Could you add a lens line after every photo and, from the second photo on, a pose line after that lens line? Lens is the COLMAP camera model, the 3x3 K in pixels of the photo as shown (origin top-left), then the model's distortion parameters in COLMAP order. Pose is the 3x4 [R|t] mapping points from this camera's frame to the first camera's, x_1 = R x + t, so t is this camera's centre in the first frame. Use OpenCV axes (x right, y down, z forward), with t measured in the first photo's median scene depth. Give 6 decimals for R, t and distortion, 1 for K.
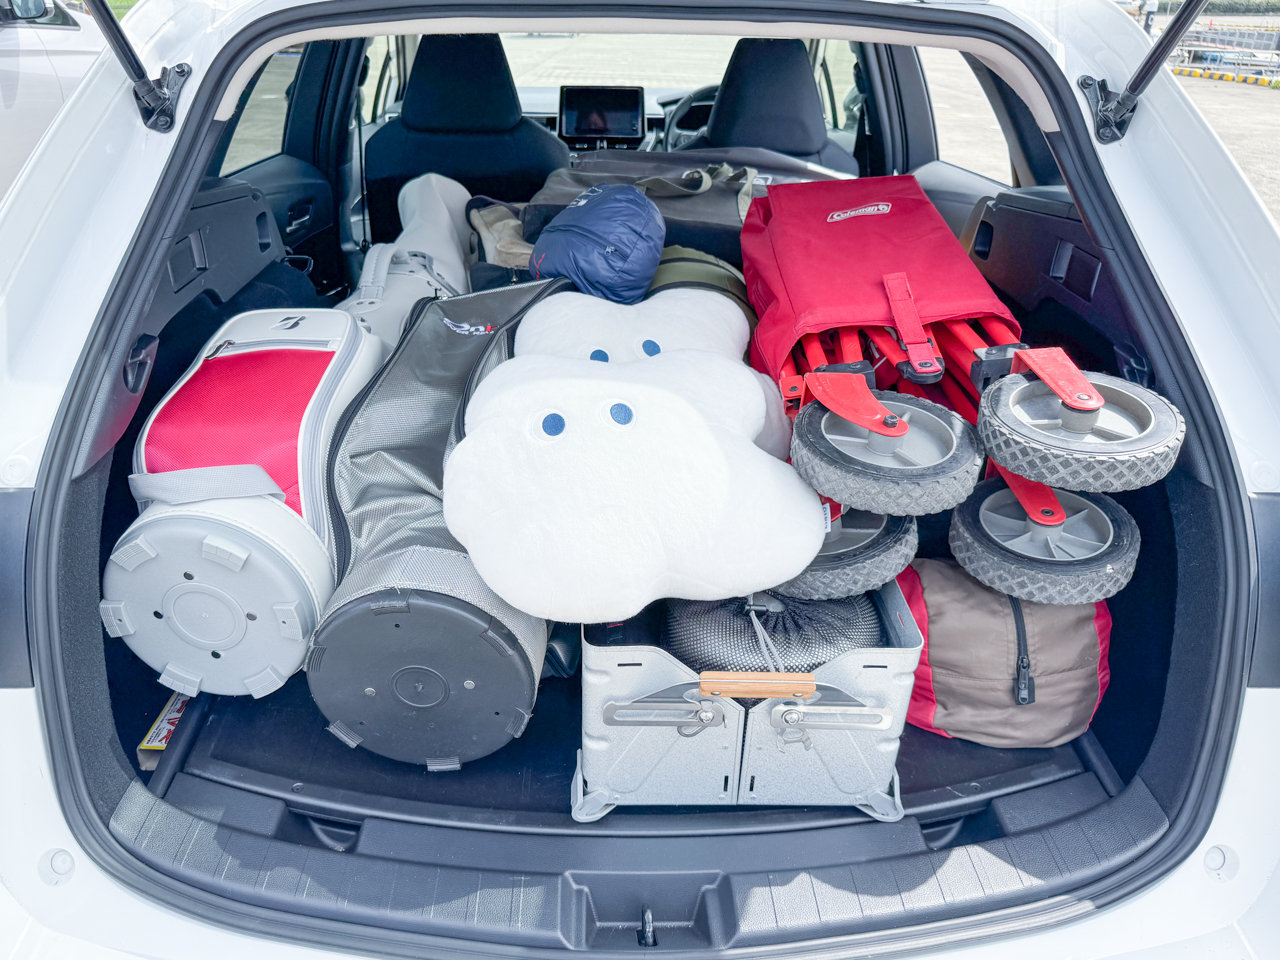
lens RADIAL K [[884.8, 0, 636.3], [0, 884.8, 461.4], [0, 0, 1]] dist [0.015712, 0.000563]
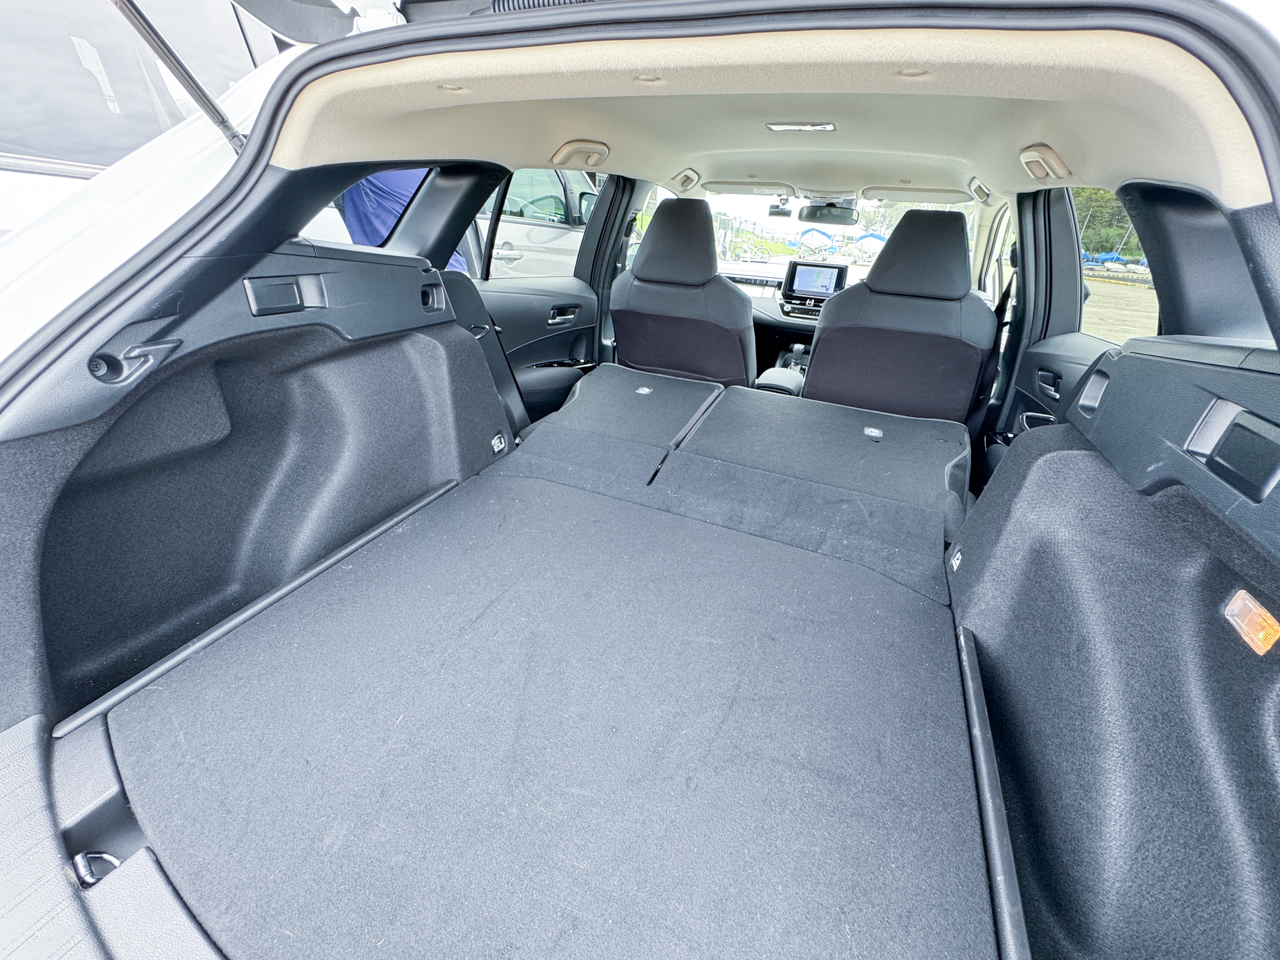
lens RADIAL K [[506.0, 0, 643.3], [0, 506.0, 474.7], [0, 0, 1]] dist [-0.002865, -0.000254]
pose [[0.909151, 0.219935, -0.353656, 0.269506], [-0.230371, 0.973018, 0.012892, -0.115638], [0.346949, 0.069751, 0.935287, 0.579098]]
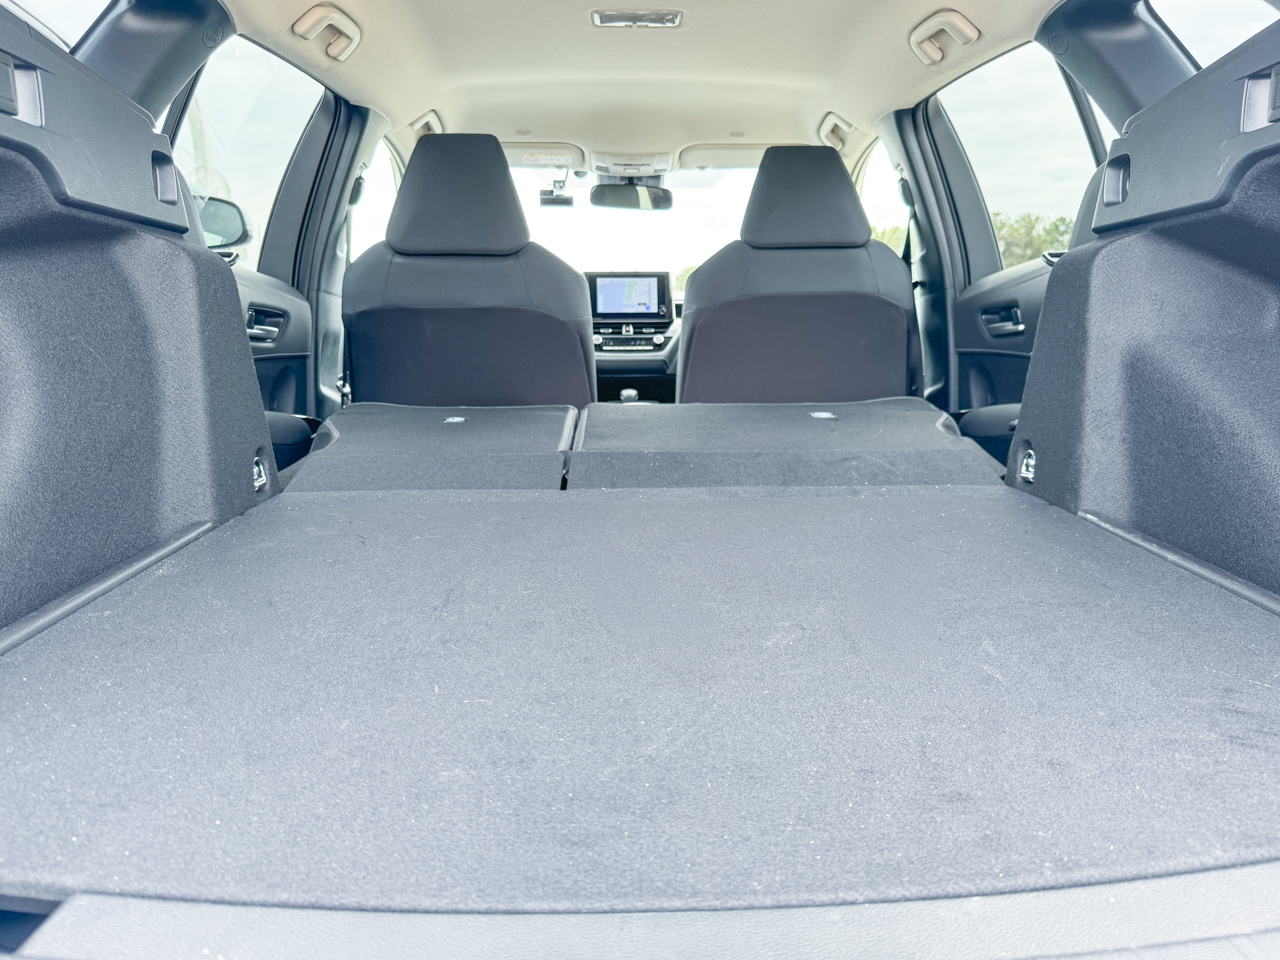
lens RADIAL K [[930.6, 0, 690.3], [0, 930.6, 458.4], [0, 0, 1]] dist [0.053484, -0.106333]
pose [[0.999270, -0.027724, 0.026300, -0.009585], [0.034594, 0.948669, -0.314373, 0.318579], [-0.016234, 0.315054, 0.948935, 0.449877]]
